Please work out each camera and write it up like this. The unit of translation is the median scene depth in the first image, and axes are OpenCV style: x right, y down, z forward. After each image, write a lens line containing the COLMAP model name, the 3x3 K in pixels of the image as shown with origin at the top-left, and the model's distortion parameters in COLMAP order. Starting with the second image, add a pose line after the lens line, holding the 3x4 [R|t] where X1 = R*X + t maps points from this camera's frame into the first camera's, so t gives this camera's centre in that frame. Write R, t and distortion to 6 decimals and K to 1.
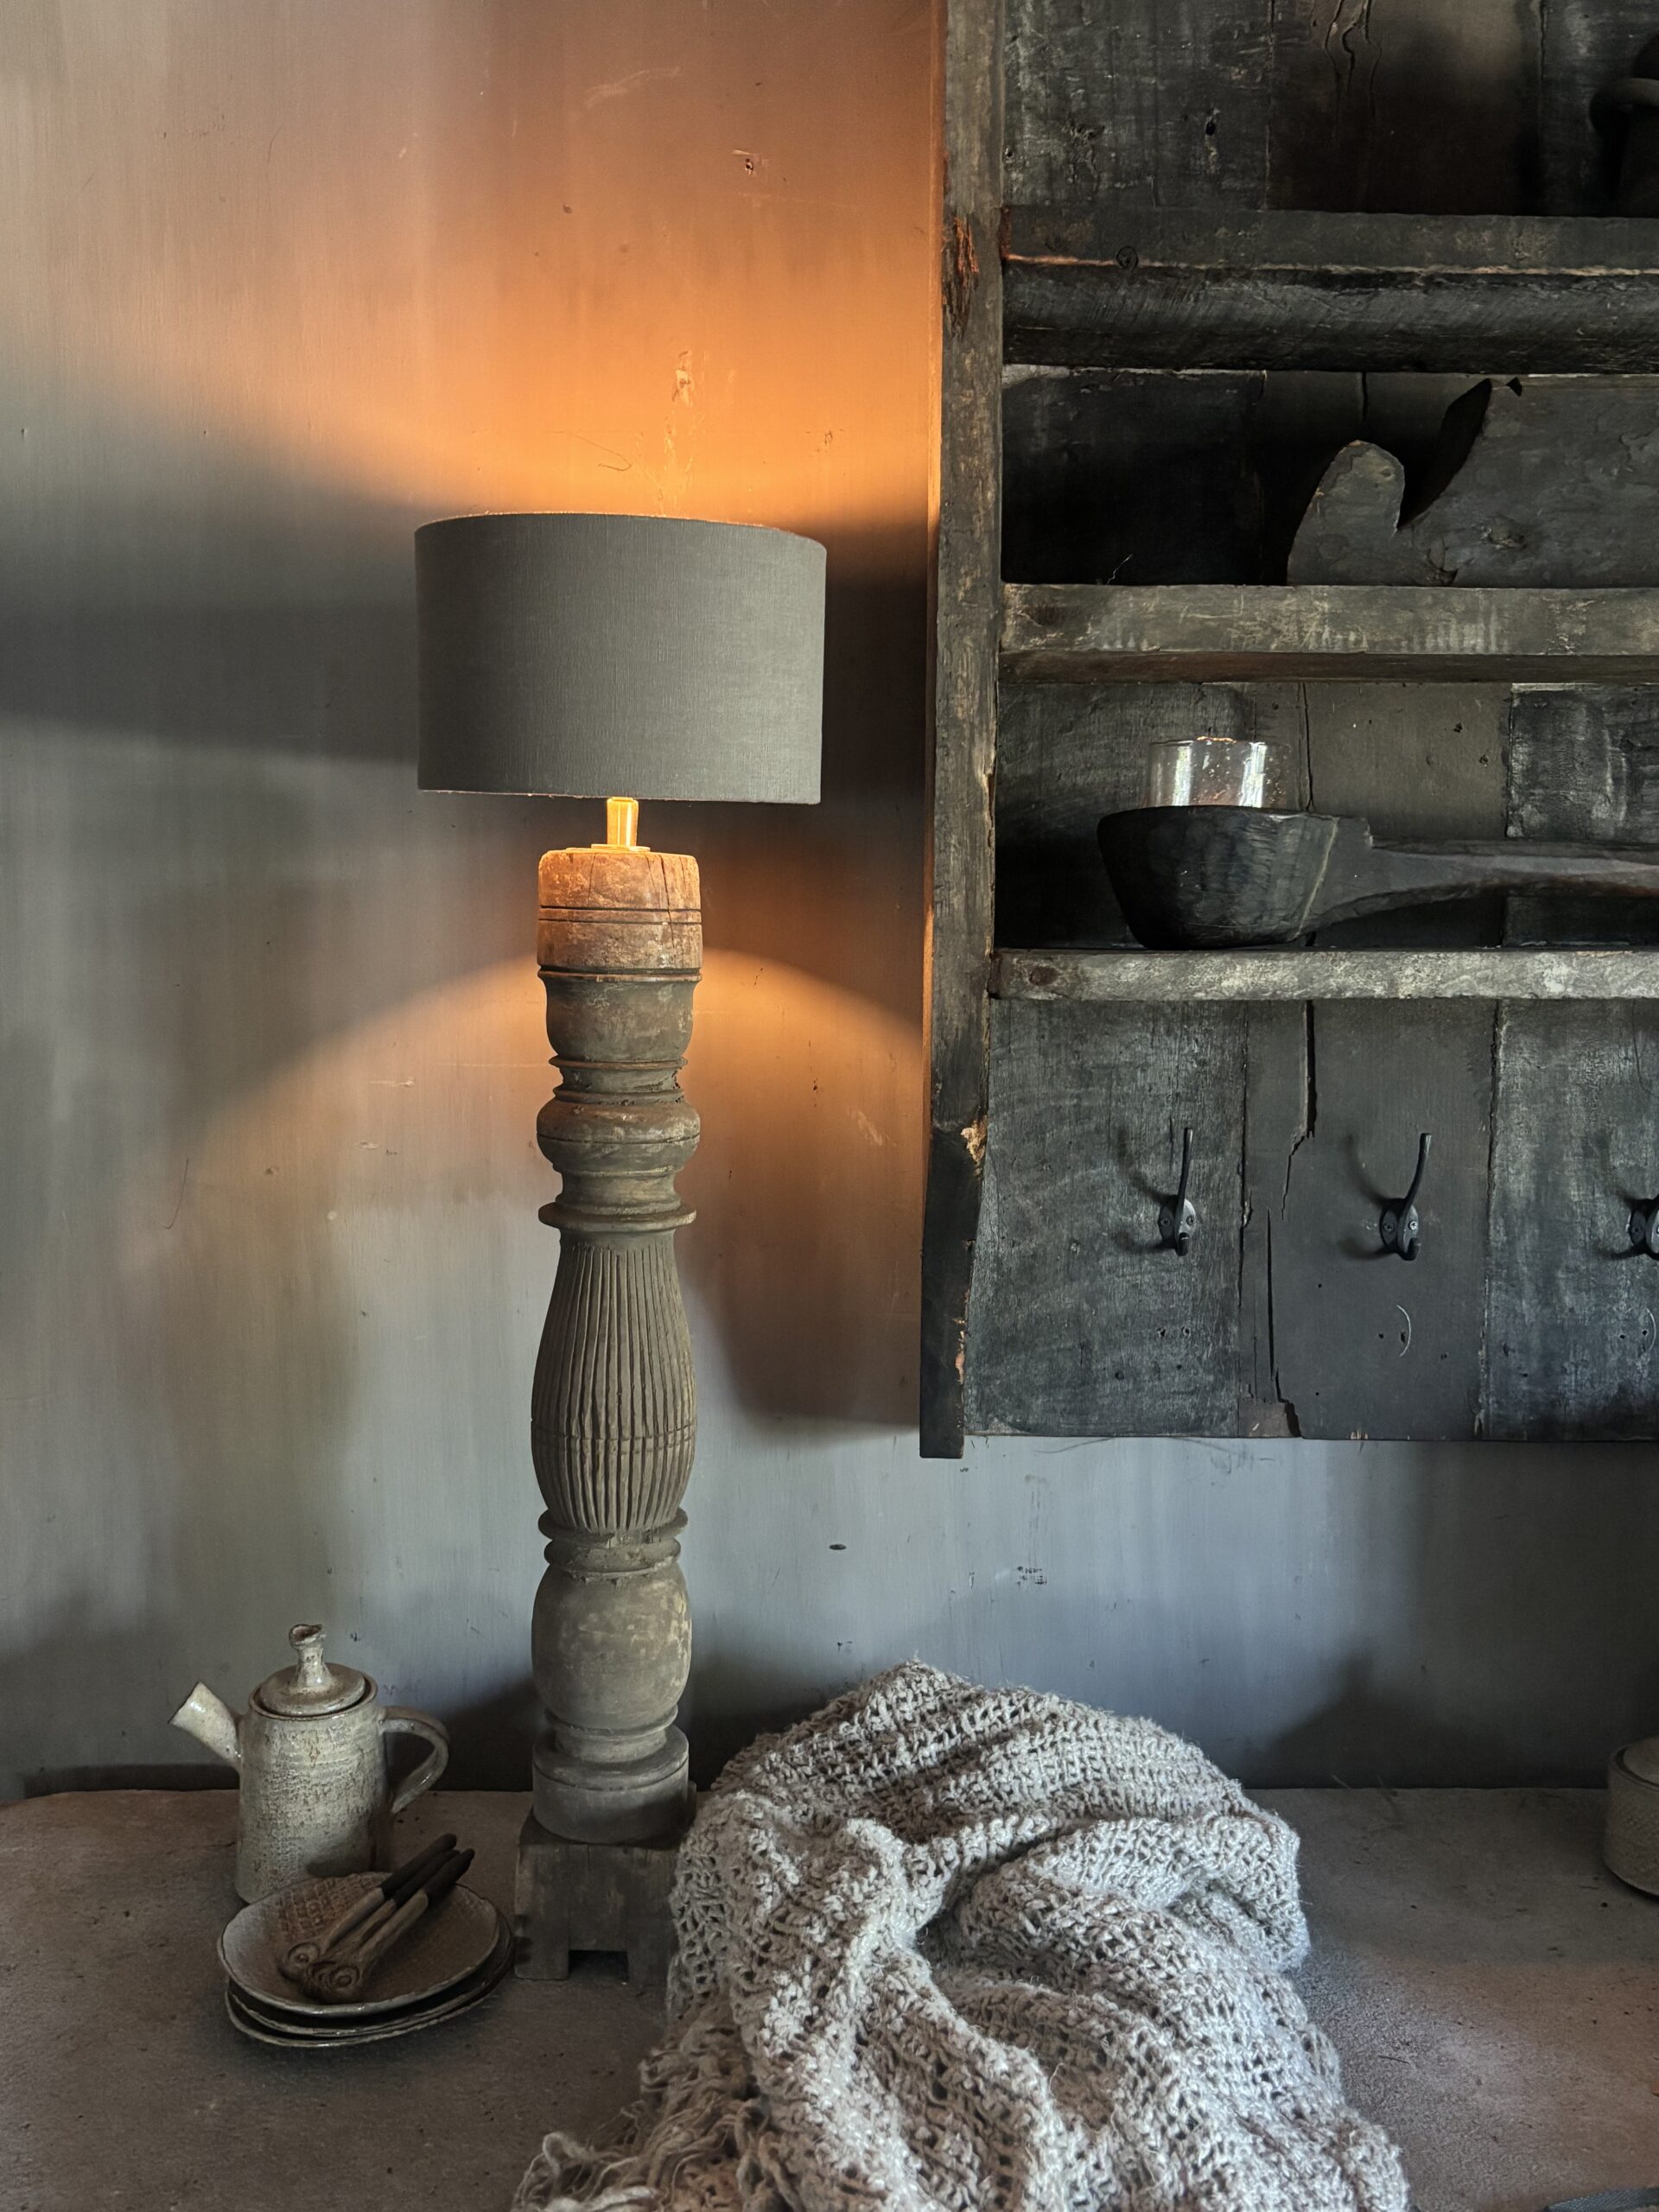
lens RADIAL K [[1886.6, 0, 818.6], [0, 1886.6, 1093.0], [0, 0, 1]] dist [0.069401, -0.062924]
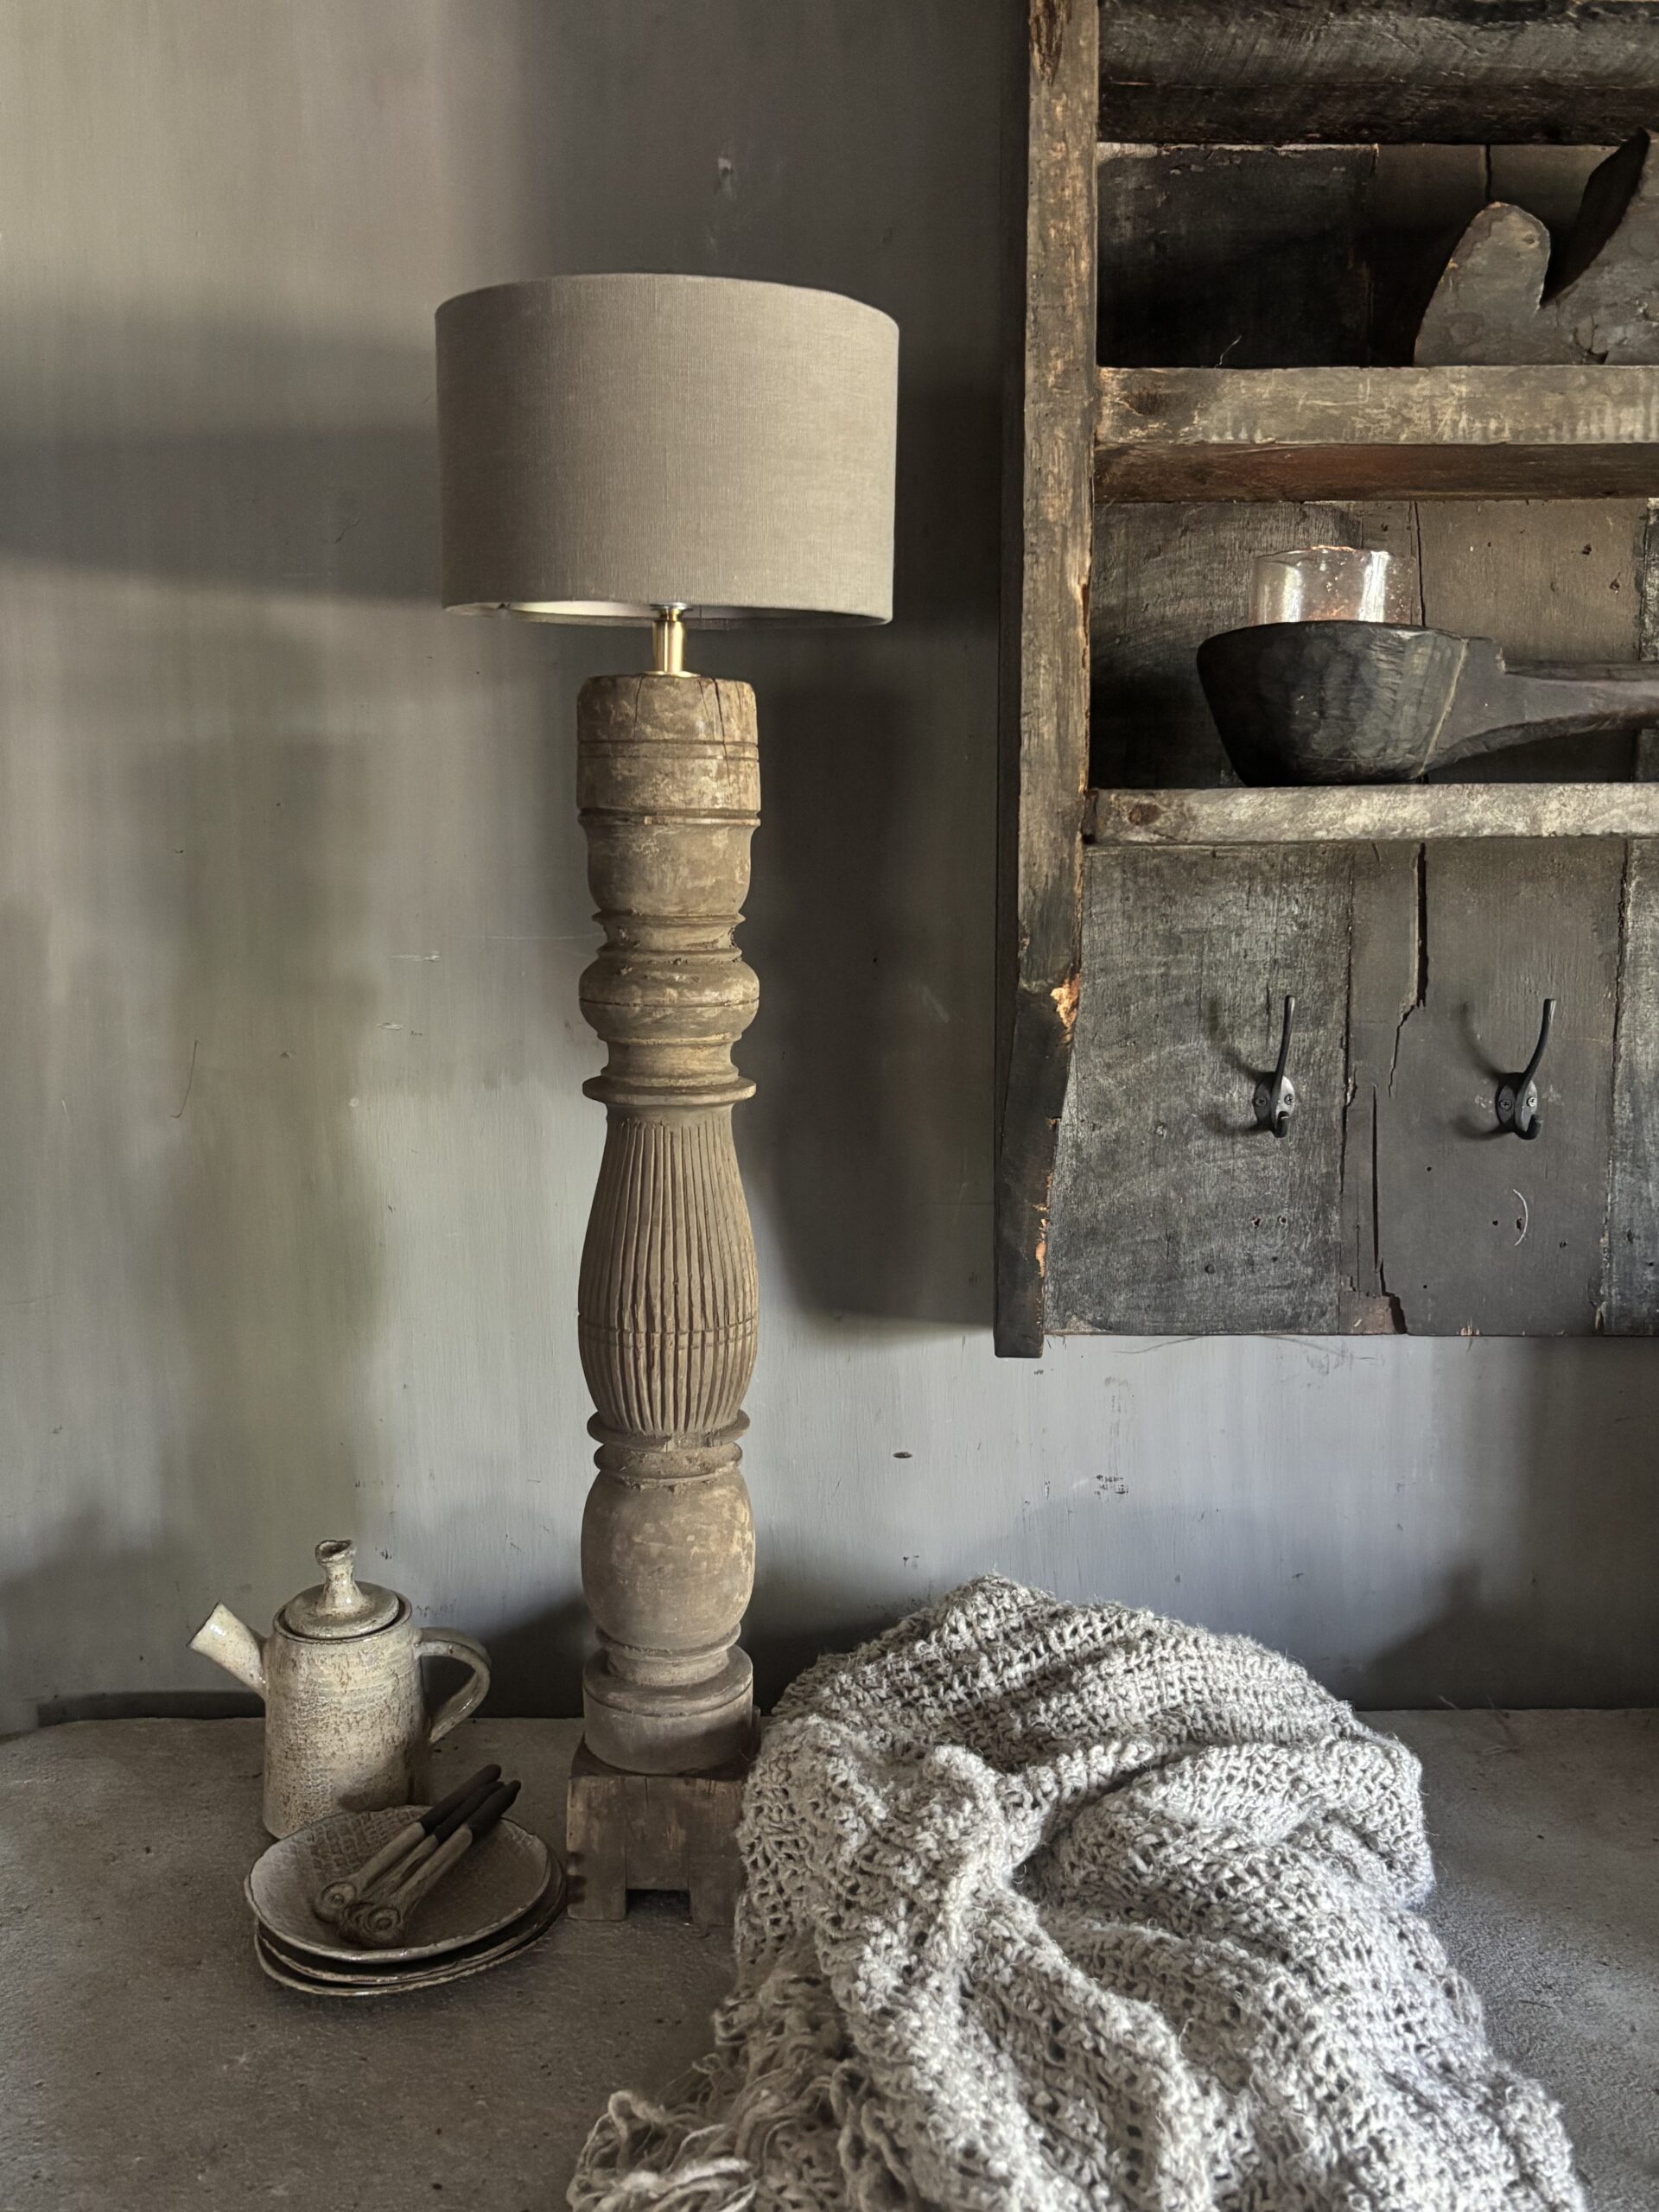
lens RADIAL K [[1886.6, 0, 816.3], [0, 1886.6, 1085.3], [0, 0, 1]] dist [0.069401, -0.062924]
pose [[0.999926, -0.008985, -0.008154, -0.028188], [0.009242, 0.999443, 0.032076, 0.033926], [0.007862, -0.032150, 0.999452, 0.095468]]
